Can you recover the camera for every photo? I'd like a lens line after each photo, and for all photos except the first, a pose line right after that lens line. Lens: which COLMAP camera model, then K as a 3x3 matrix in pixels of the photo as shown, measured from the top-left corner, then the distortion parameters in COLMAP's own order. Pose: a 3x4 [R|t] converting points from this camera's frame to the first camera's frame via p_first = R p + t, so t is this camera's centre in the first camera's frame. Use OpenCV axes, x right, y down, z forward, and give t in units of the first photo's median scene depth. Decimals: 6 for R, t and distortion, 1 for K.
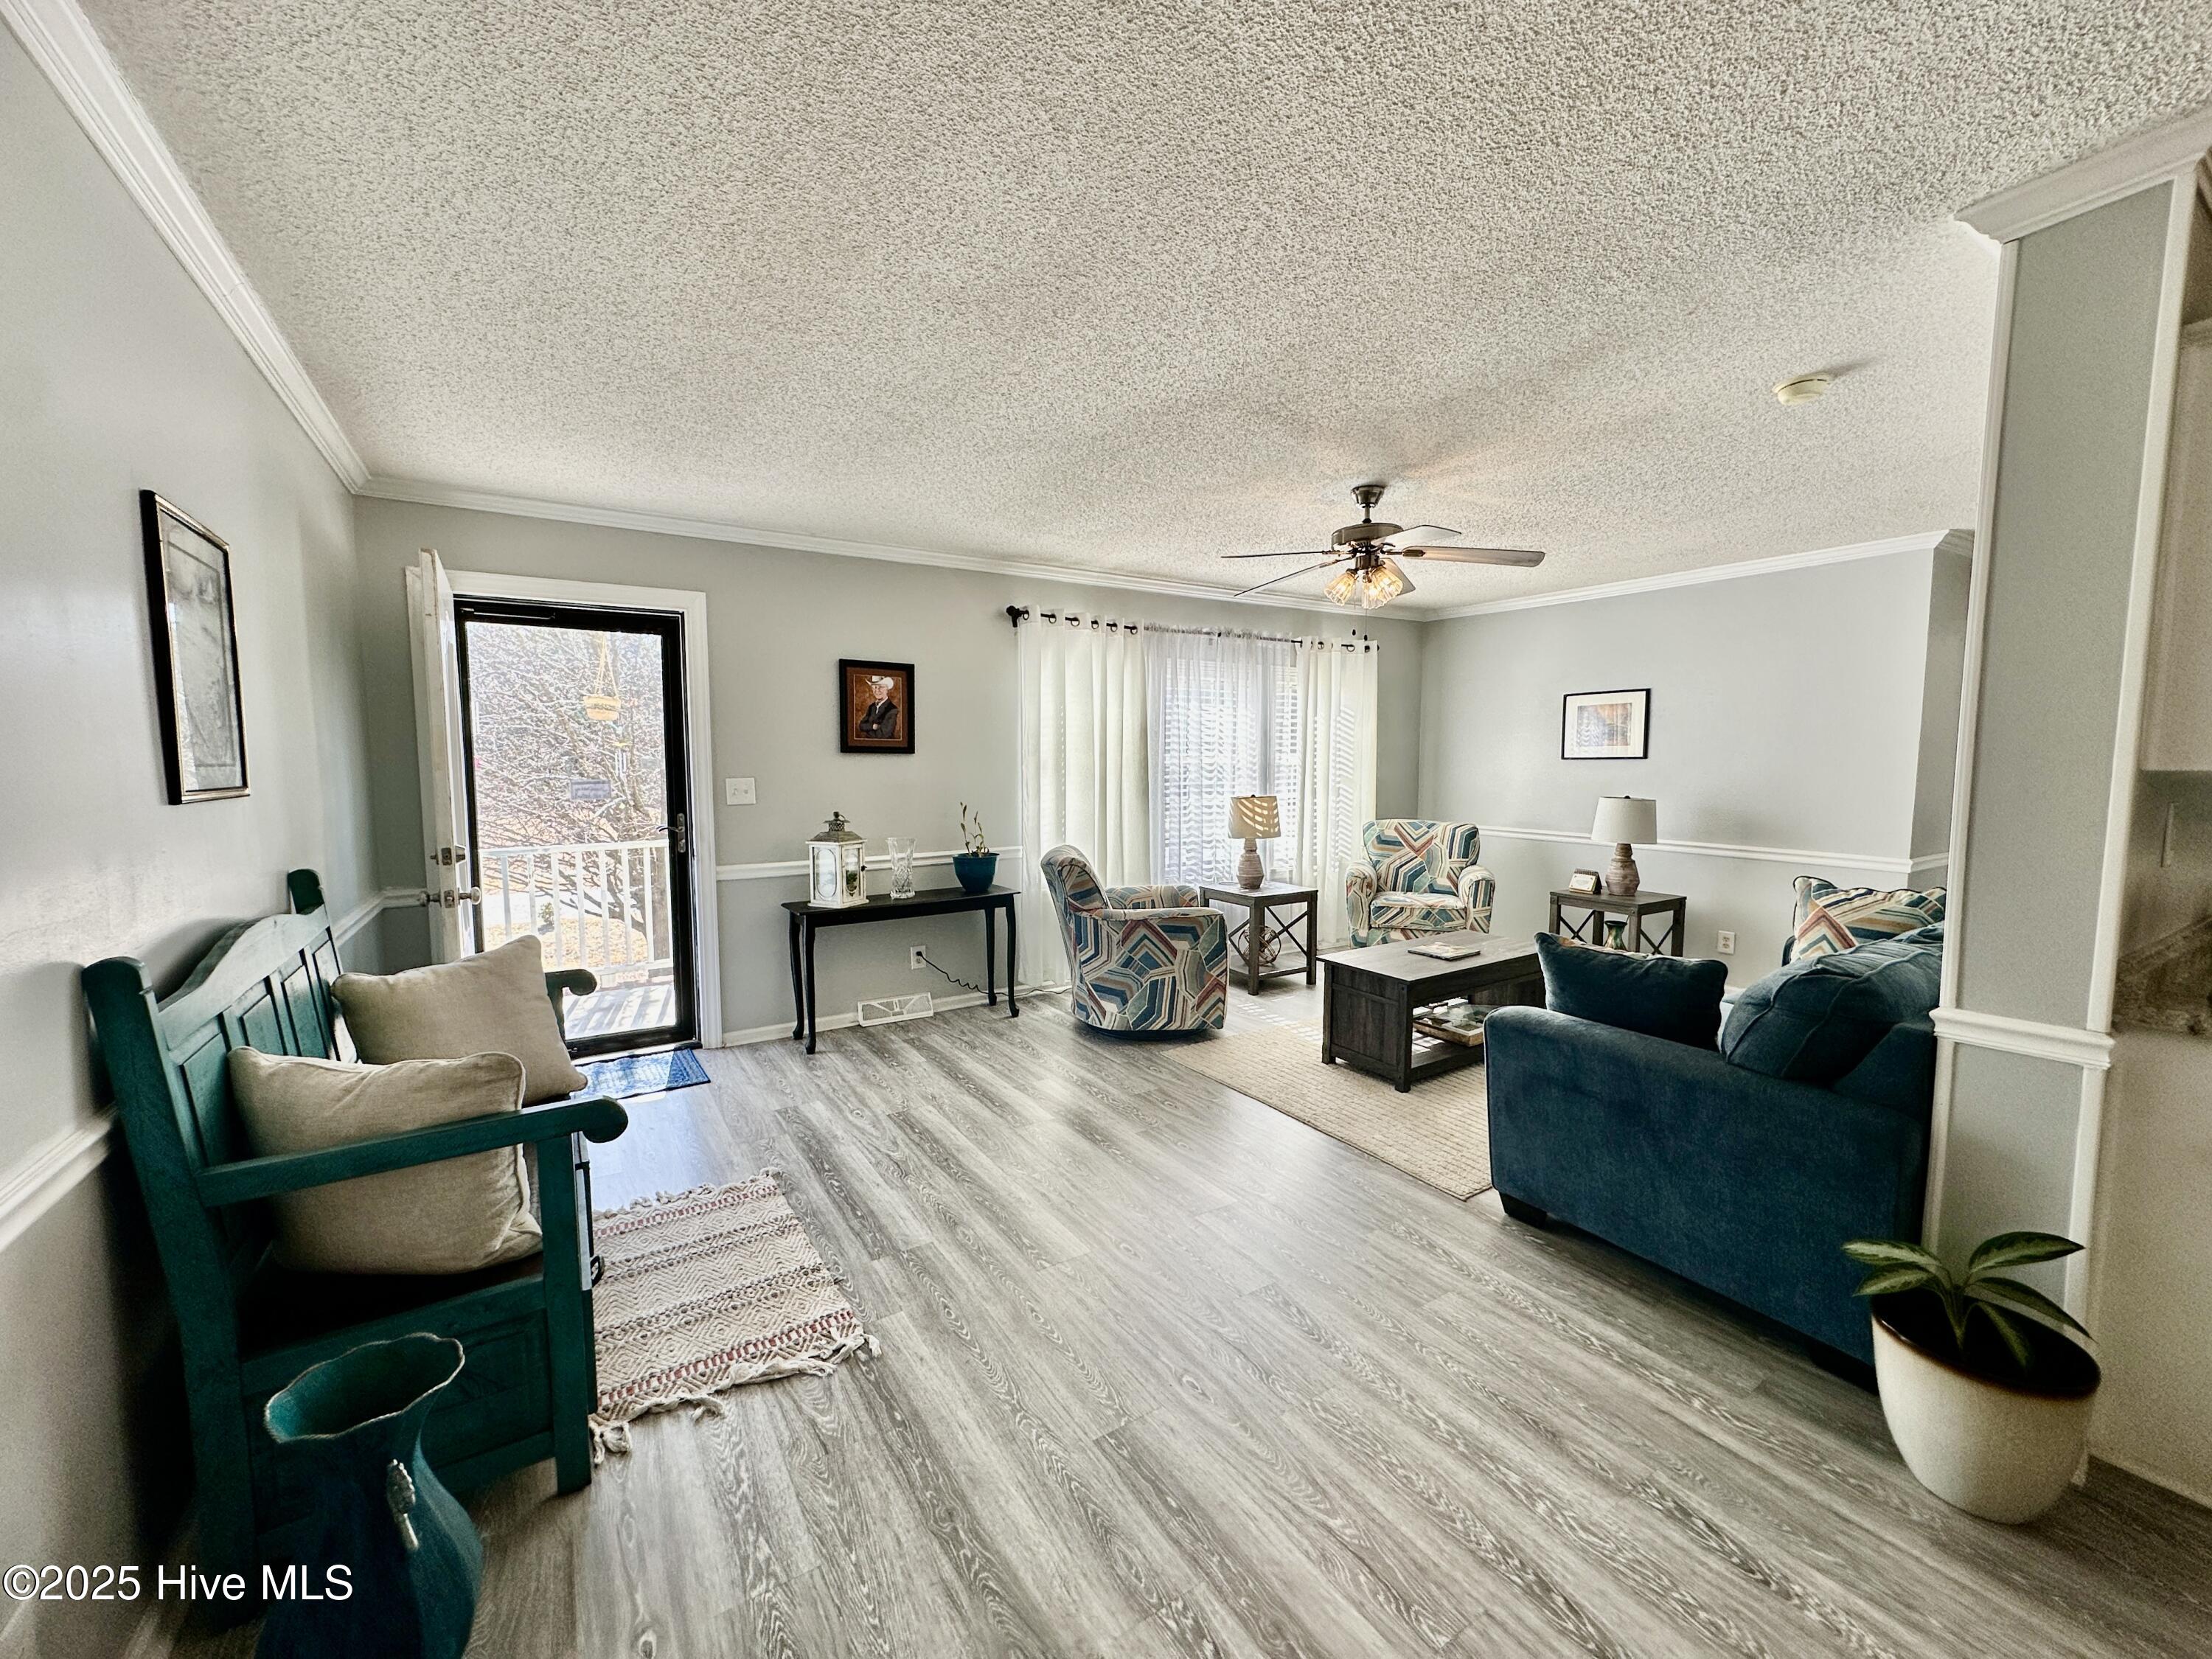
lens RADIAL K [[879.0, 0, 1104.3], [0, 879.0, 831.3], [0, 0, 1]] dist [-0.001866, 0.000303]
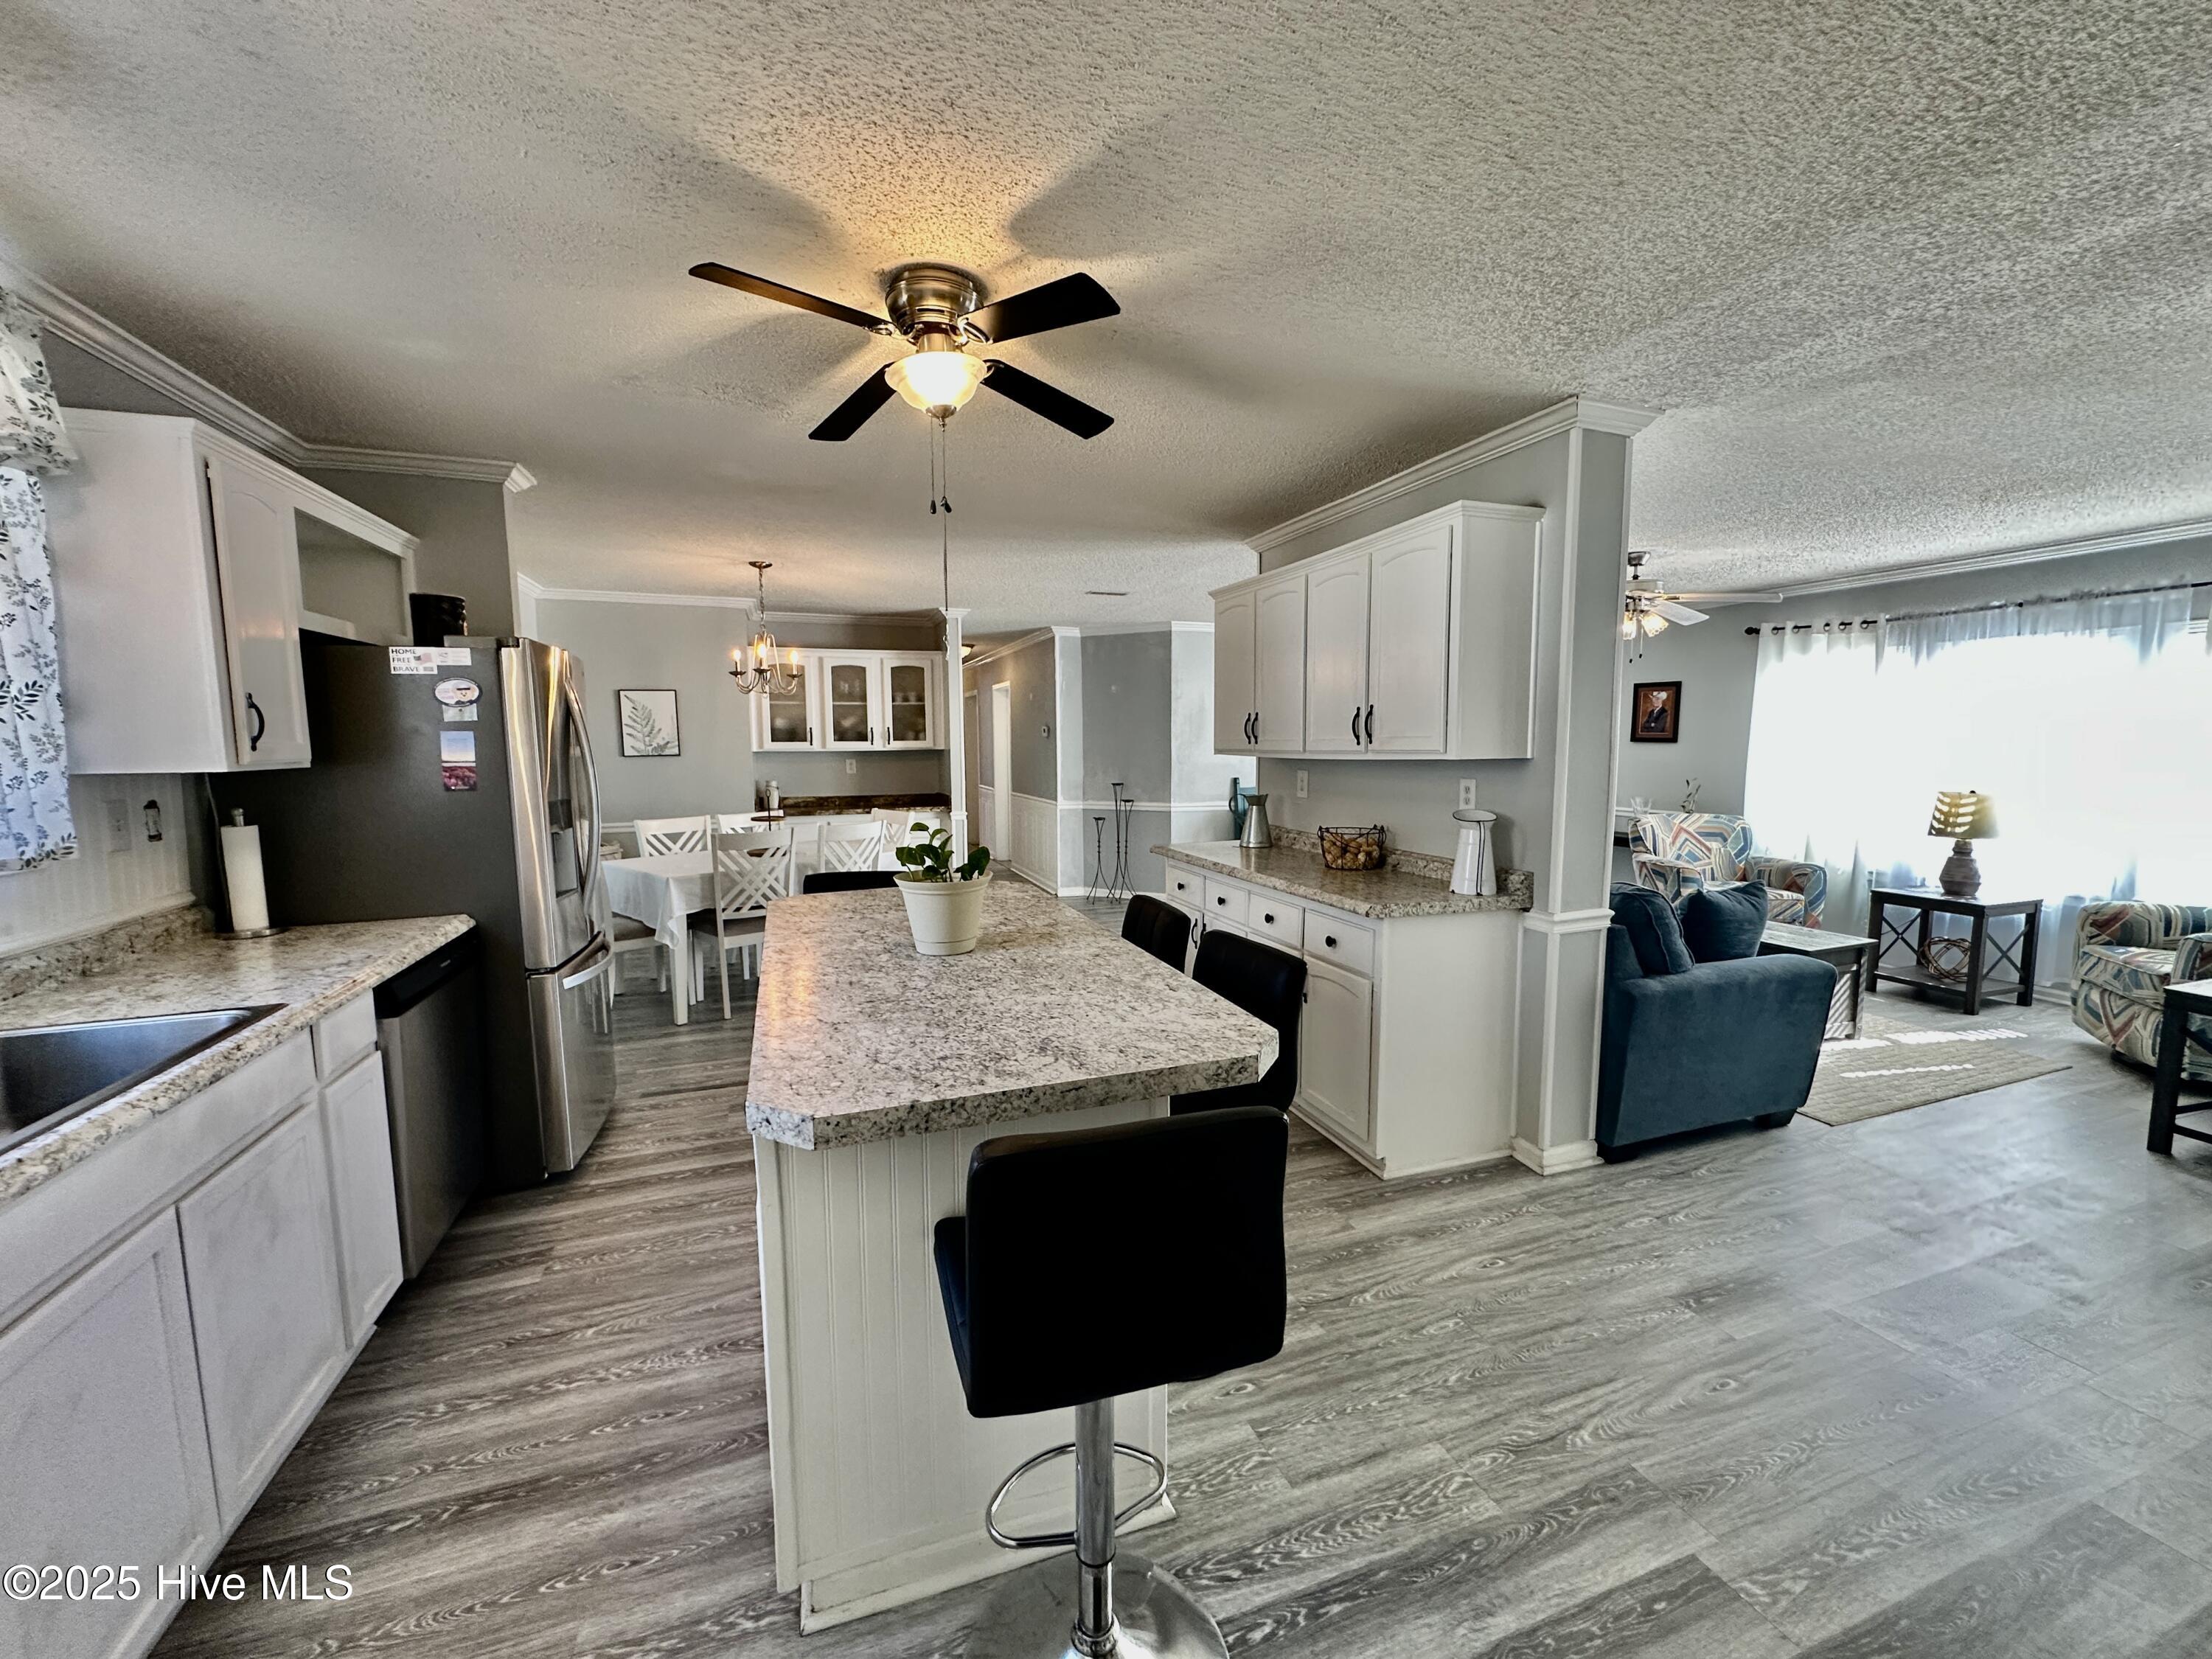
lens RADIAL K [[873.0, 0, 1106.4], [0, 873.0, 837.2], [0, 0, 1]] dist [-0.001066, -0.000006]
pose [[-0.210513, 0.109444, -0.971445, 3.079660], [-0.081295, 0.988312, 0.128961, -0.094089], [0.974205, 0.106121, -0.199156, 0.843549]]
